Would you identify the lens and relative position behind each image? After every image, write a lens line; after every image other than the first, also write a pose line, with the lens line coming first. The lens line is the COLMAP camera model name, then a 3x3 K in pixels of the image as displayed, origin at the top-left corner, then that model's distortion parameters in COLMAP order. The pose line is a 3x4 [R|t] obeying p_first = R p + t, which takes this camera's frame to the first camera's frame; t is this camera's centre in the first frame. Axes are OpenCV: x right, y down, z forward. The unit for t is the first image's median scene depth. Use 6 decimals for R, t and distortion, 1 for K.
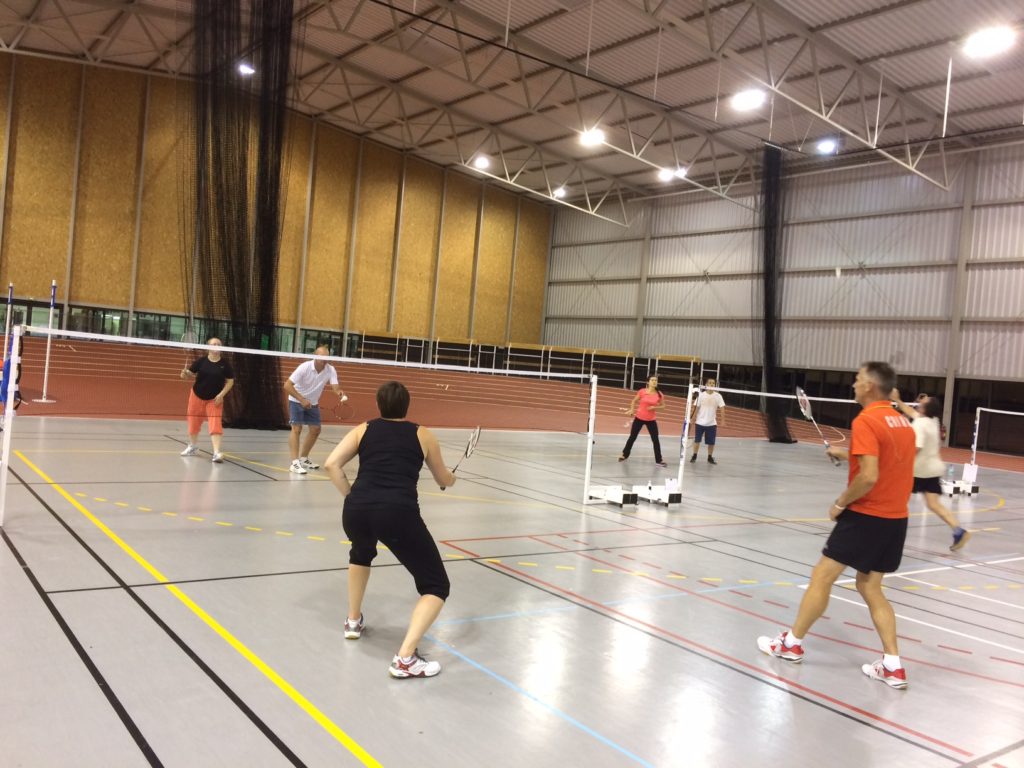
lens RADIAL K [[862.7, 0, 503.8], [0, 862.7, 390.9], [0, 0, 1]] dist [0.079567, -0.104316]
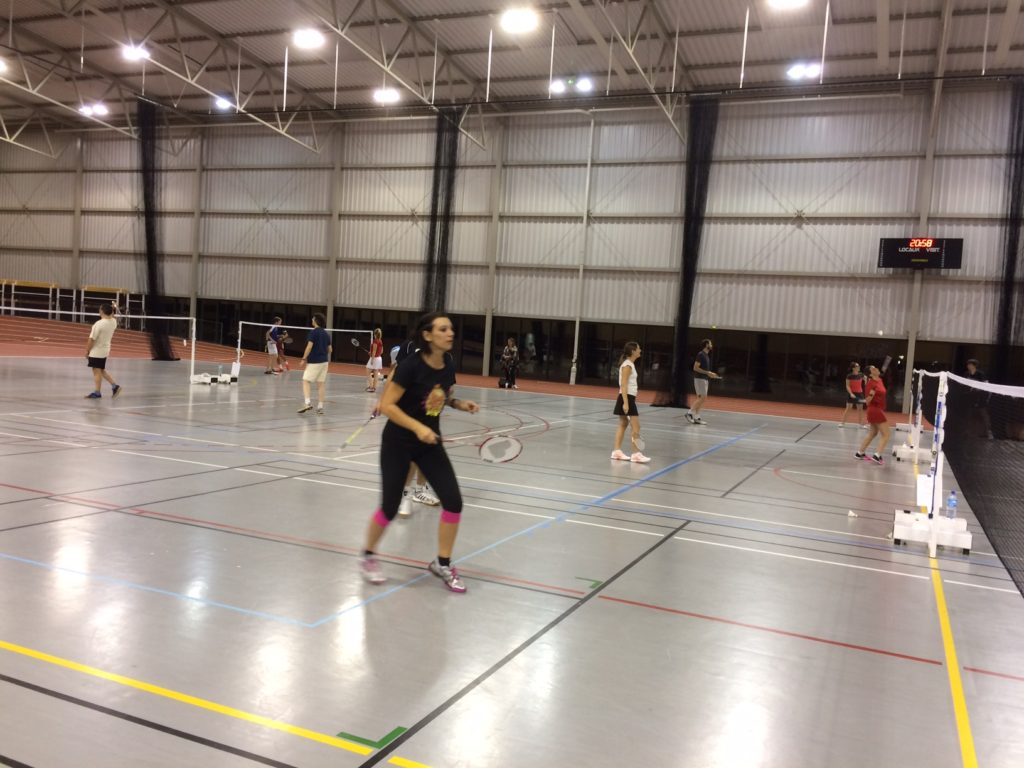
lens RADIAL K [[862.7, 0, 511.4], [0, 862.7, 386.6], [0, 0, 1]] dist [0.079567, -0.104316]
pose [[0.866251, -0.050161, 0.497085, 0.098410], [0.017955, 0.997430, 0.069362, 0.015317], [-0.499287, -0.051160, 0.864925, -0.173320]]
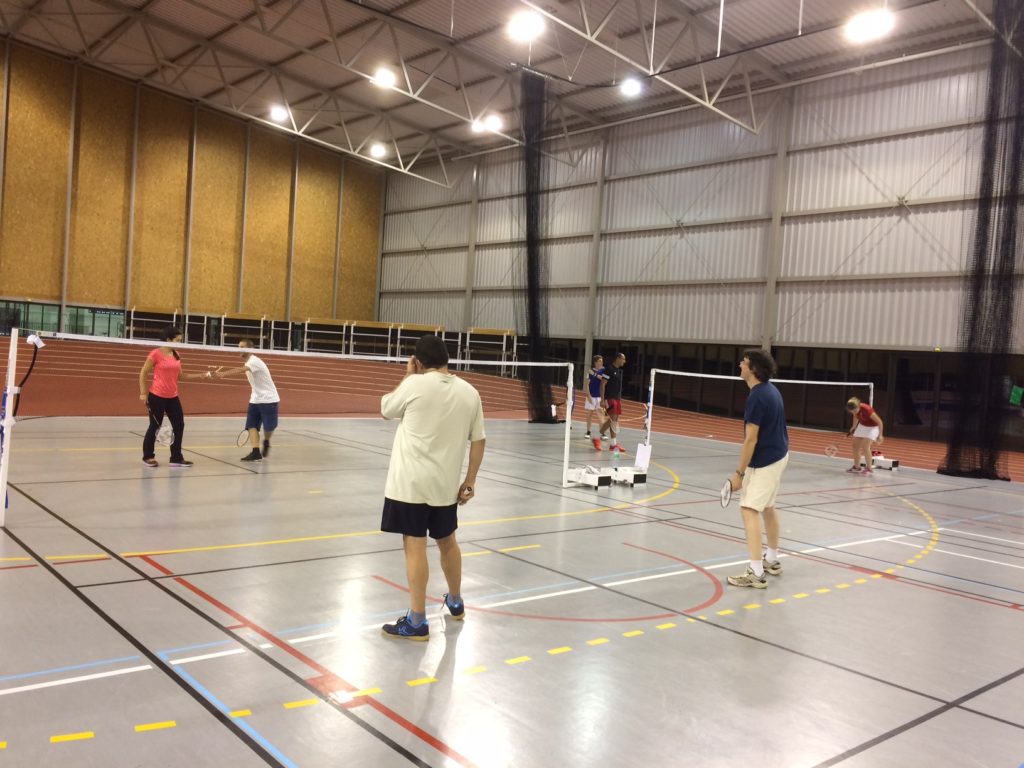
lens RADIAL K [[862.7, 0, 506.4], [0, 862.7, 386.2], [0, 0, 1]] dist [0.079567, -0.104316]
pose [[0.997421, -0.021478, 0.068489, 0.158338], [0.020901, 0.999740, 0.009130, 0.010741], [-0.068668, -0.007675, 0.997610, 0.115557]]
